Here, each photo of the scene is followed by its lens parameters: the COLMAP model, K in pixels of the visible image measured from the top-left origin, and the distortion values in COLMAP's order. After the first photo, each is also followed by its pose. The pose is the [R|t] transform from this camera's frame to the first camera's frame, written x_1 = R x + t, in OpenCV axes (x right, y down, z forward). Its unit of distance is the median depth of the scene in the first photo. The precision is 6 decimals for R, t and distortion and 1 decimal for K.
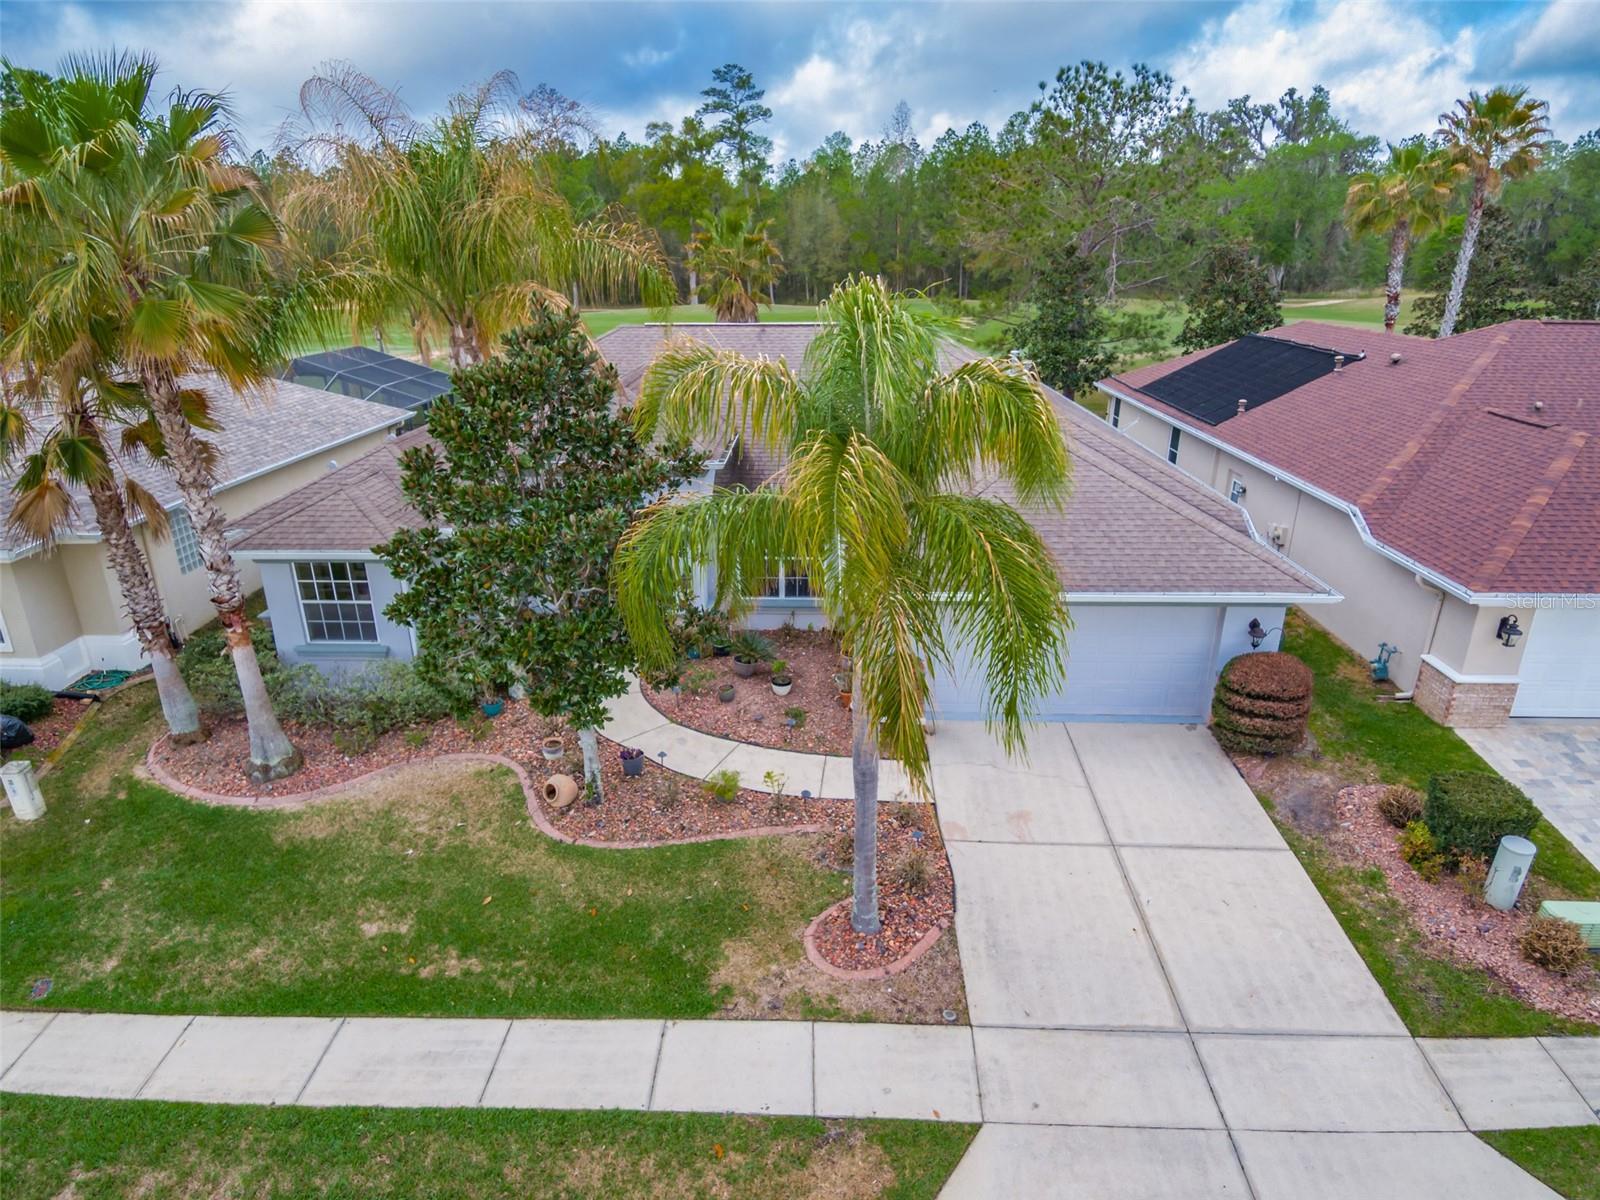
lens RADIAL K [[959.6, 0, 782.3], [0, 959.6, 633.0], [0, 0, 1]] dist [0.082153, -0.098200]
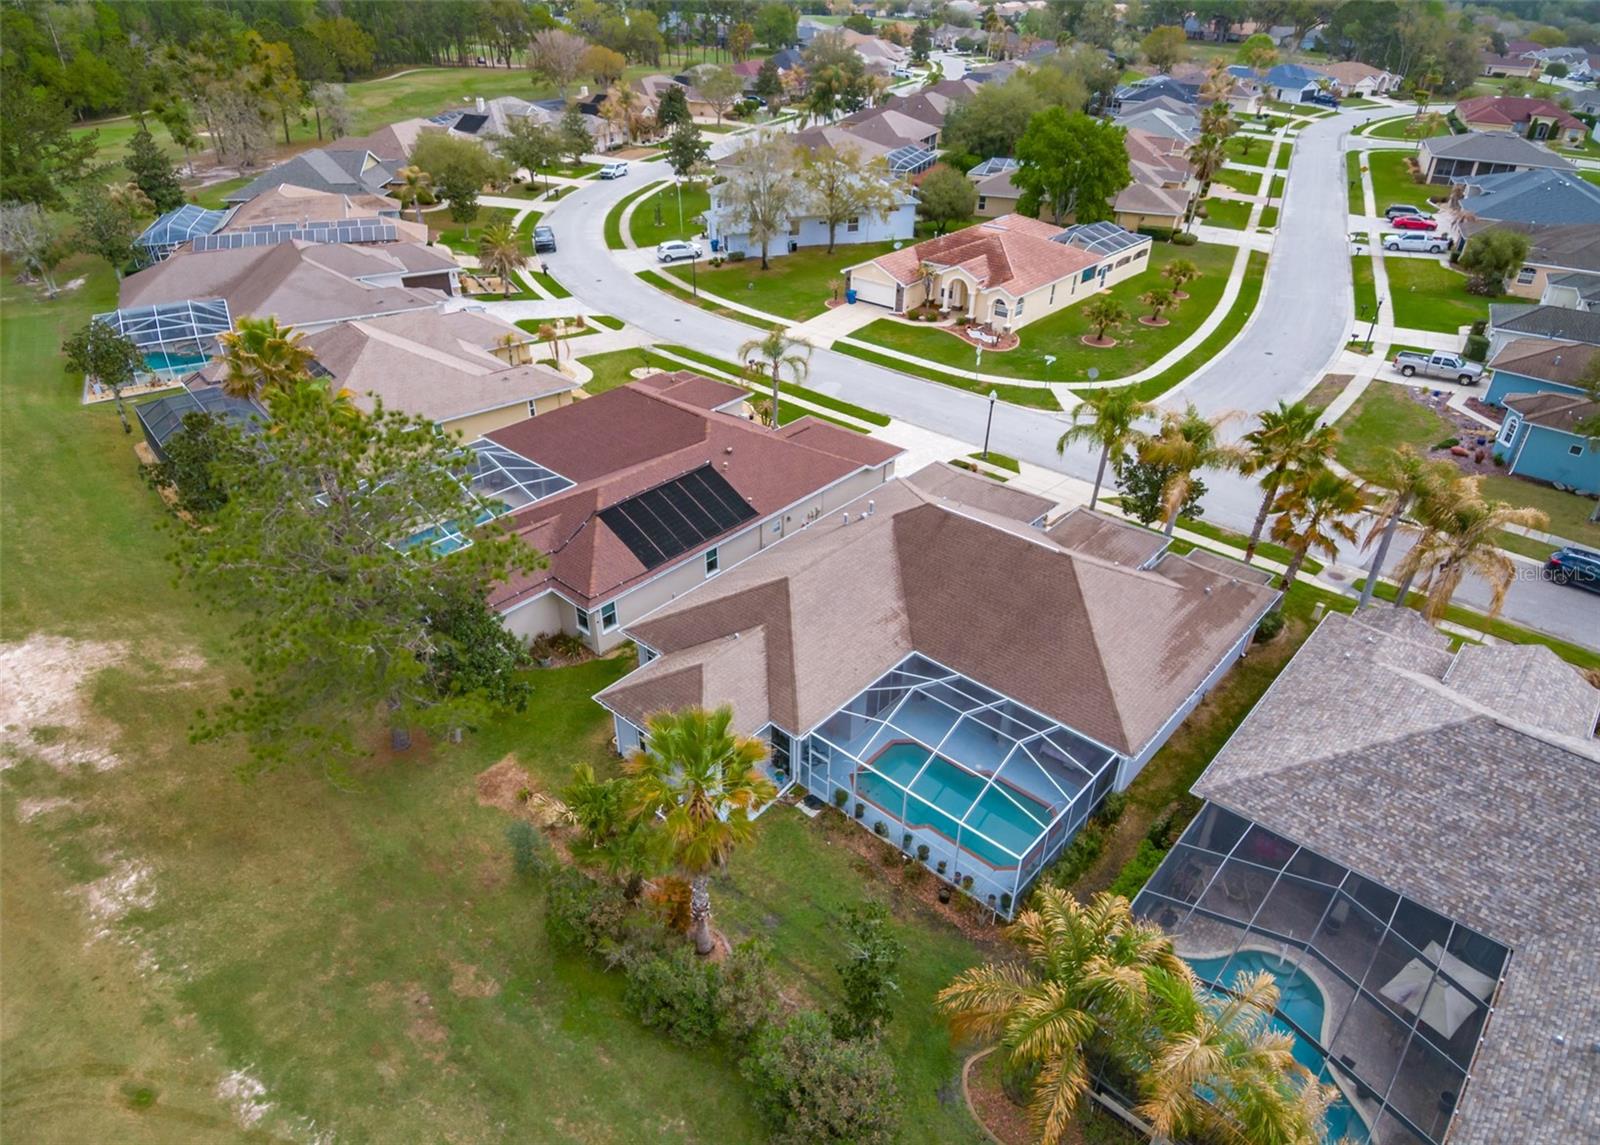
lens RADIAL K [[946.1, 0, 782.7], [0, 946.1, 597.8], [0, 0, 1]] dist [0.082632, -0.088964]
pose [[-0.769238, -0.347916, 0.535936, -1.324786], [0.240154, 0.619838, 0.747079, -3.109181], [-0.592115, 0.703389, -0.393249, 3.837968]]
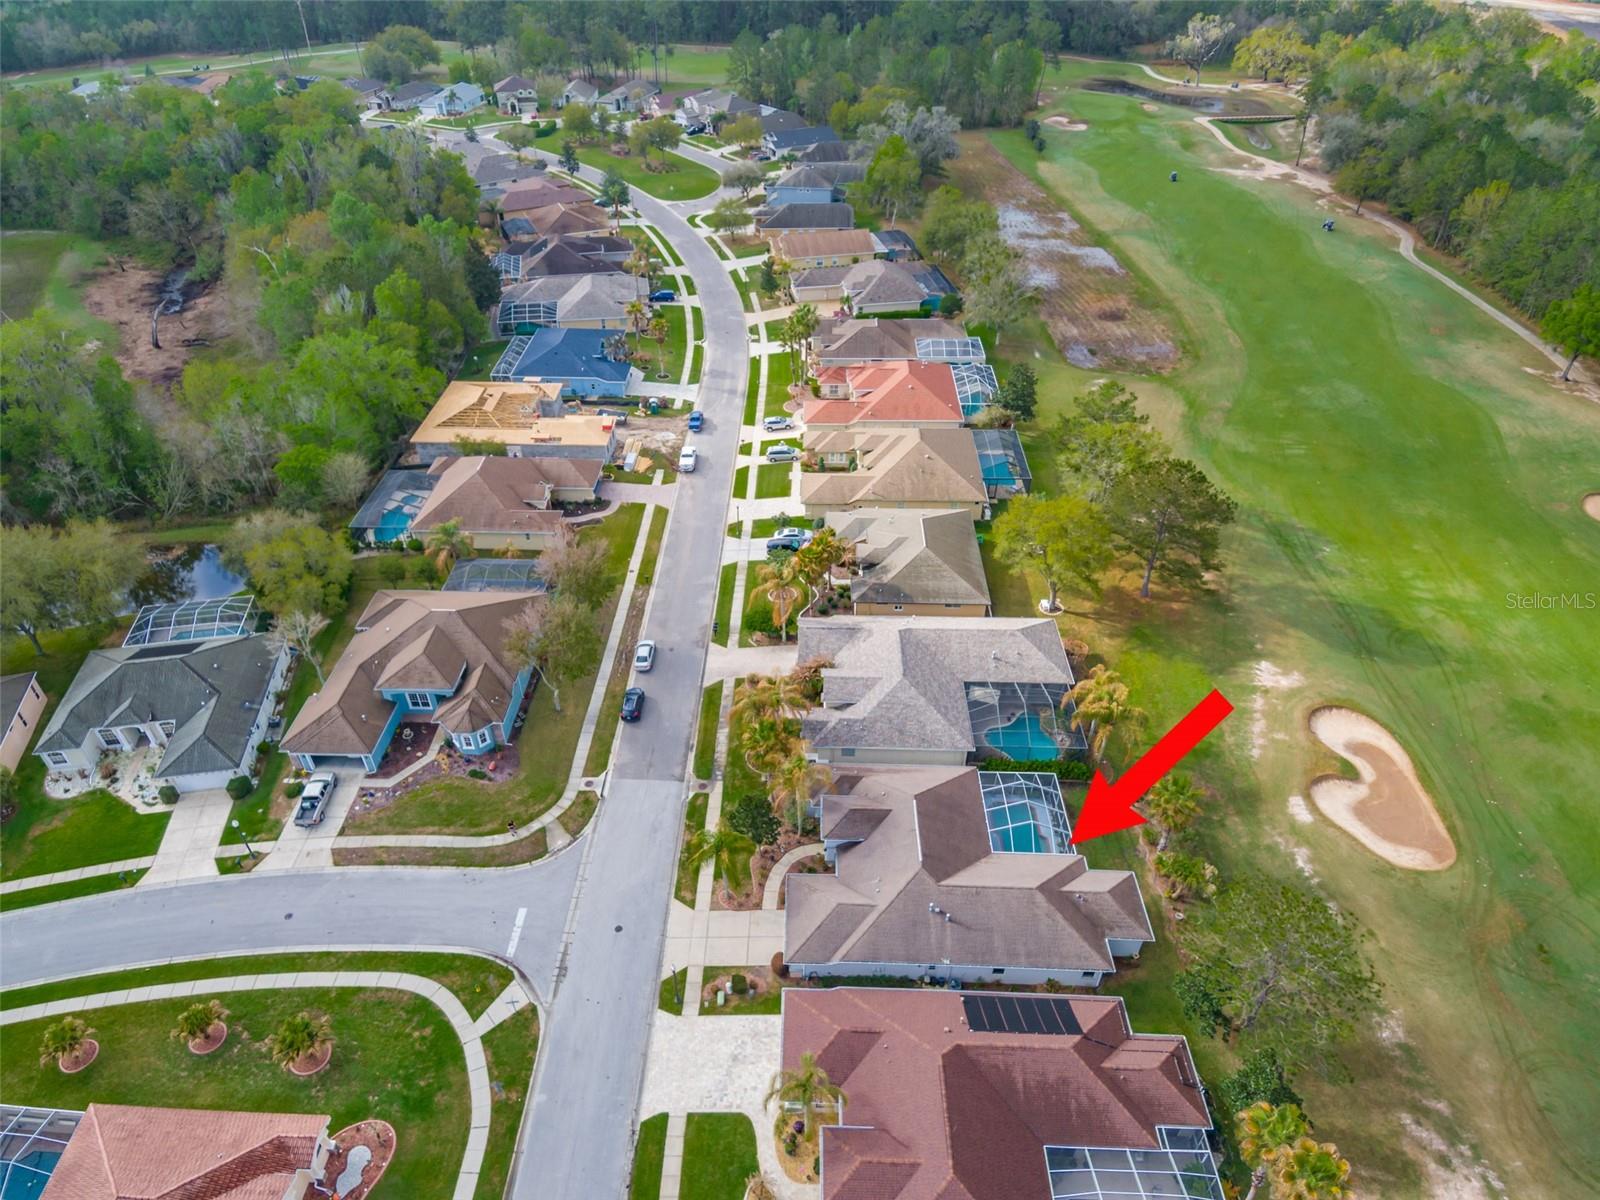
lens RADIAL K [[959.6, 0, 782.3], [0, 959.6, 633.0], [0, 0, 1]] dist [0.082153, -0.098200]
pose [[0.012926, 0.633972, -0.773248, 3.843587], [-0.359802, 0.724463, 0.587960, -4.749610], [0.932939, 0.270616, 0.237469, -0.636282]]
